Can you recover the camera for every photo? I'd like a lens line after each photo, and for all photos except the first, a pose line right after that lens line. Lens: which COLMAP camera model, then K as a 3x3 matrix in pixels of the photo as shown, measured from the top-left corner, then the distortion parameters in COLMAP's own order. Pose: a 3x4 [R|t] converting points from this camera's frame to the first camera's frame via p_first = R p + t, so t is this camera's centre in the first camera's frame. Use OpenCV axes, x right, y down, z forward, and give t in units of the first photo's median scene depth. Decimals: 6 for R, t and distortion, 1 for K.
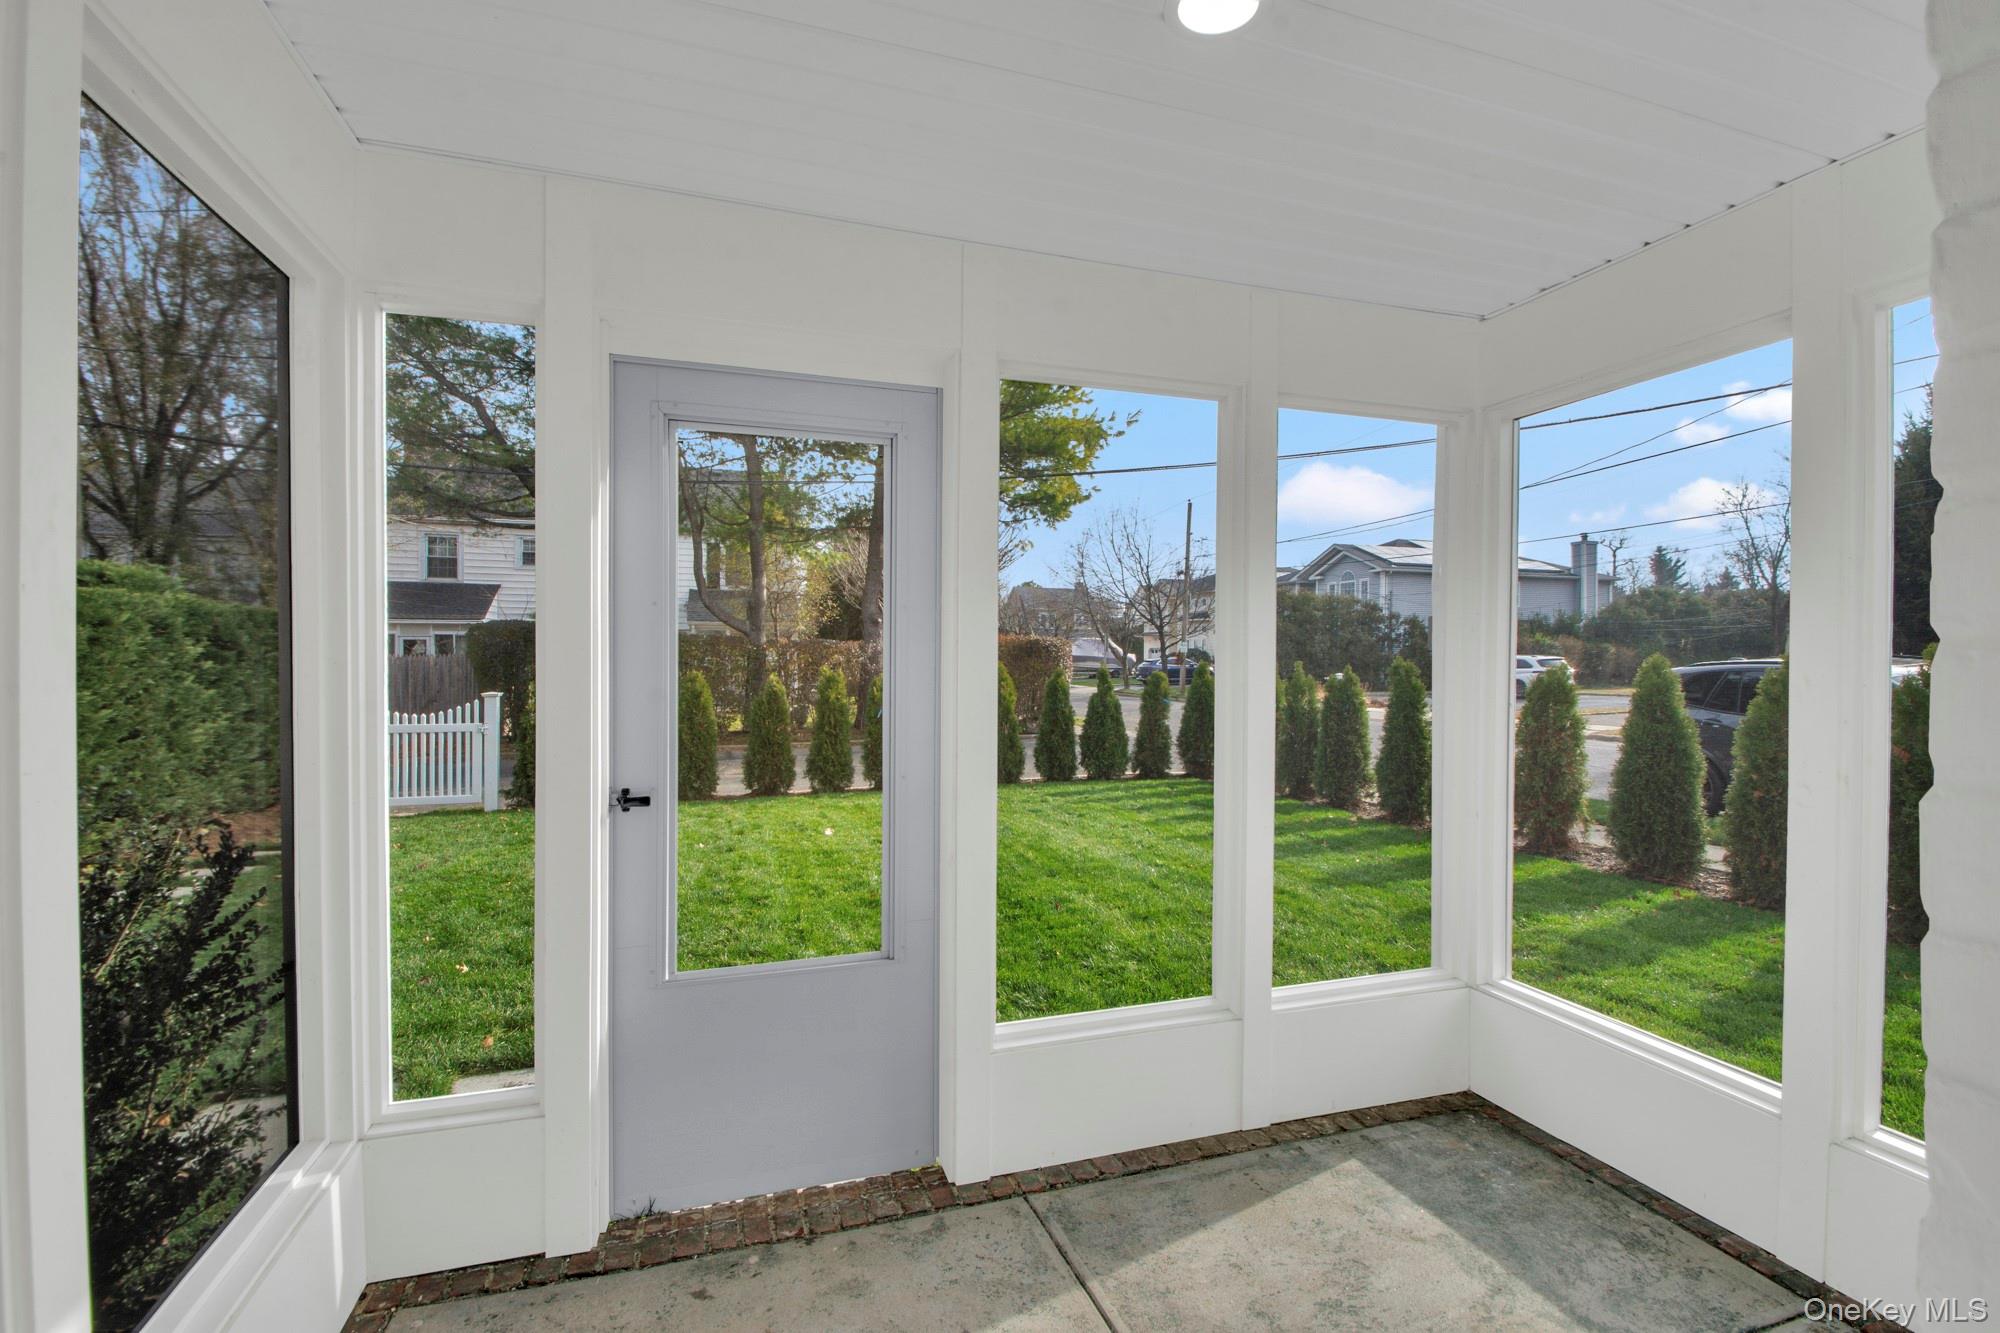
lens RADIAL K [[879.6, 0, 1007.7], [0, 879.6, 662.0], [0, 0, 1]] dist [0.011669, -0.016092]
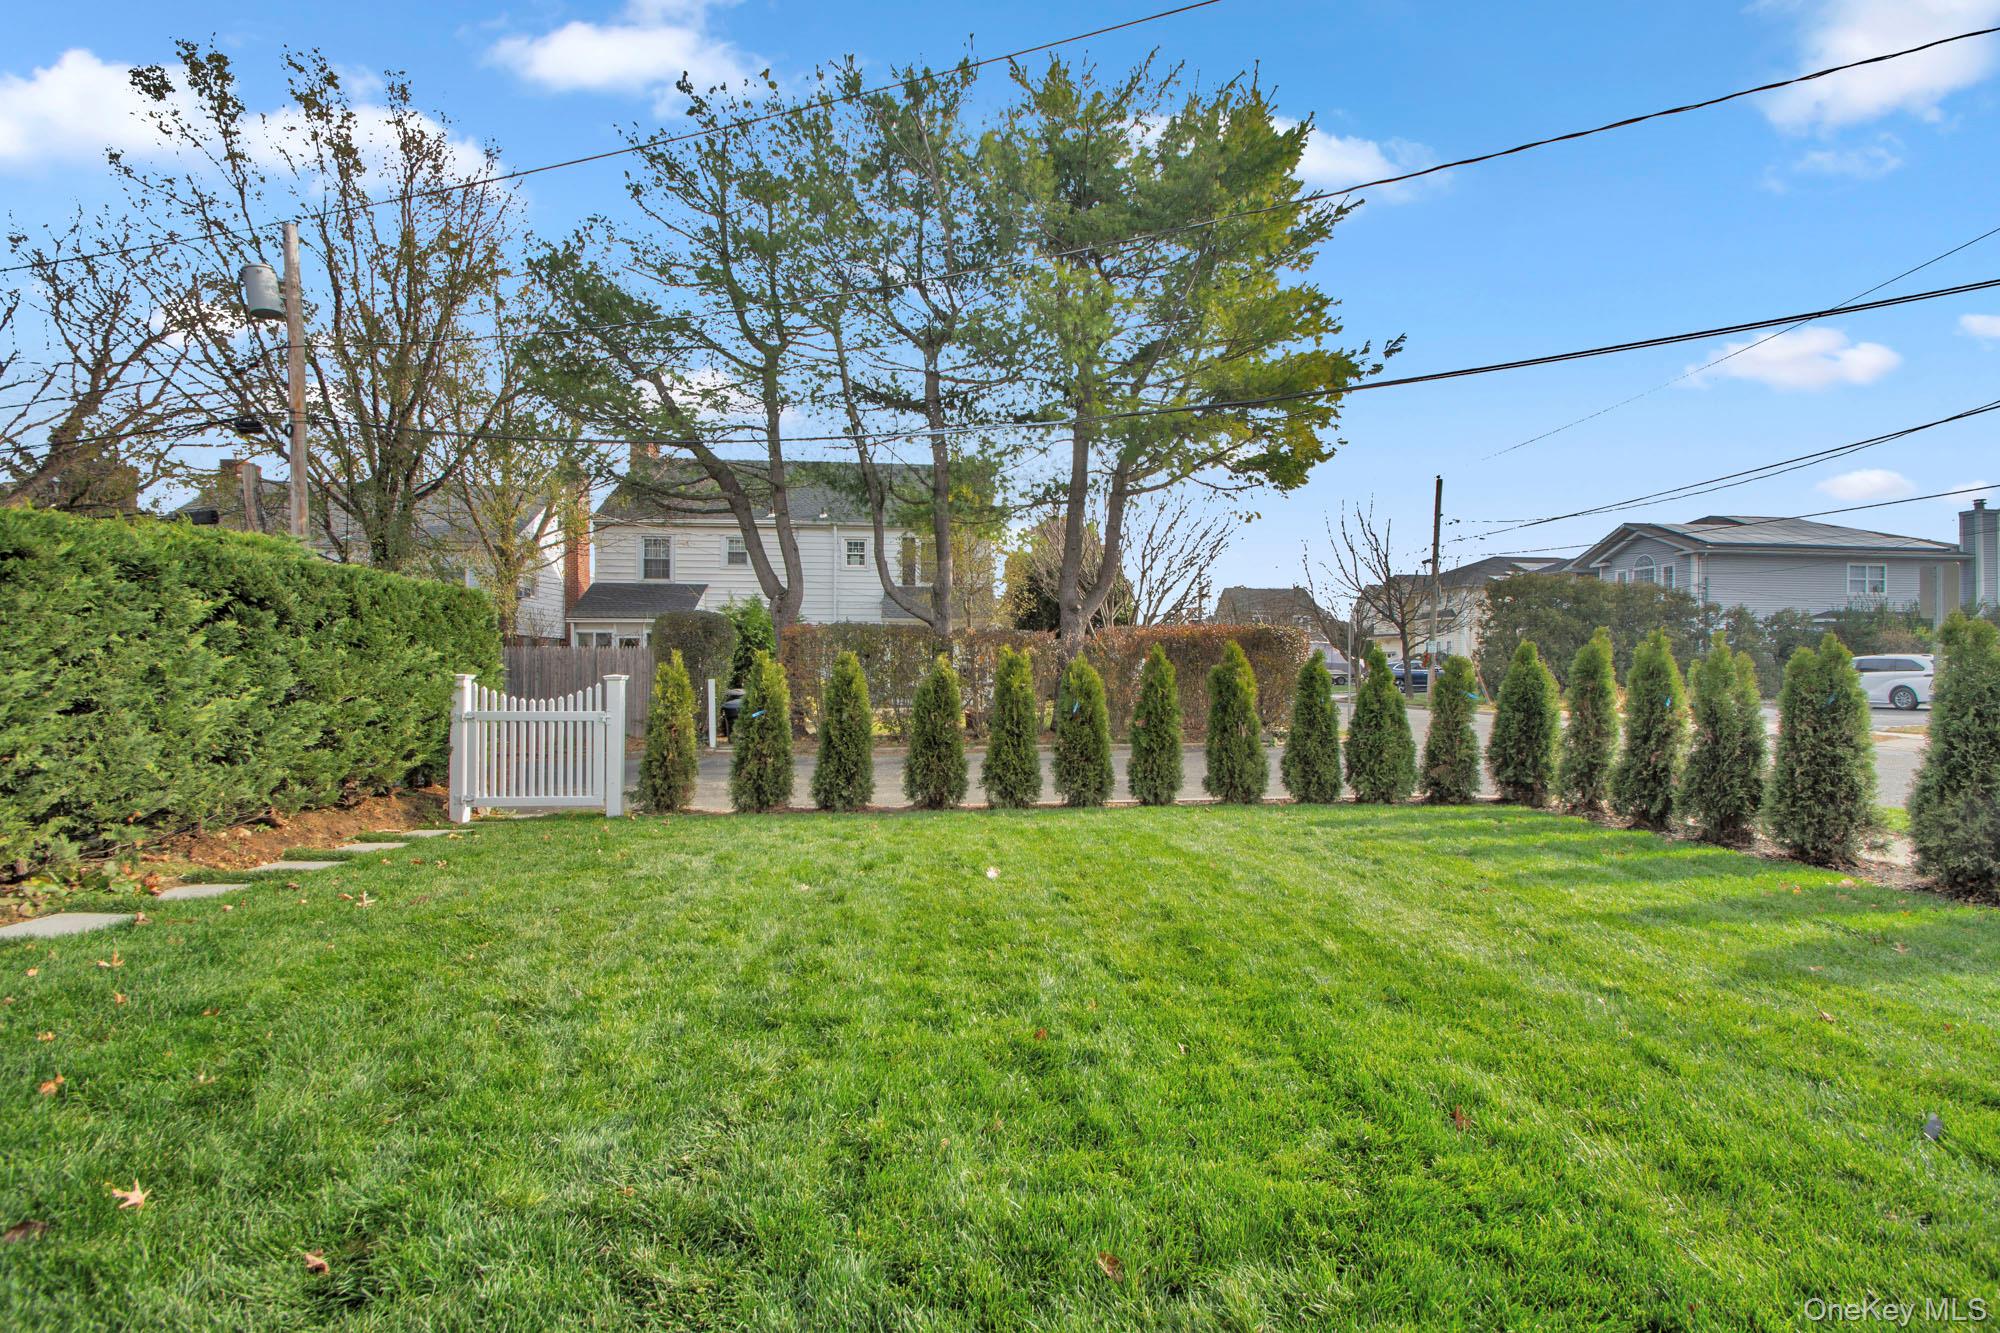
lens RADIAL K [[879.6, 0, 1007.7], [0, 879.6, 662.0], [0, 0, 1]] dist [0.011669, -0.016092]
pose [[0.973454, -0.001255, -0.228878, -0.023798], [-0.001140, 0.999946, -0.010332, 0.024501], [0.228879, 0.010319, 0.973400, 0.216066]]
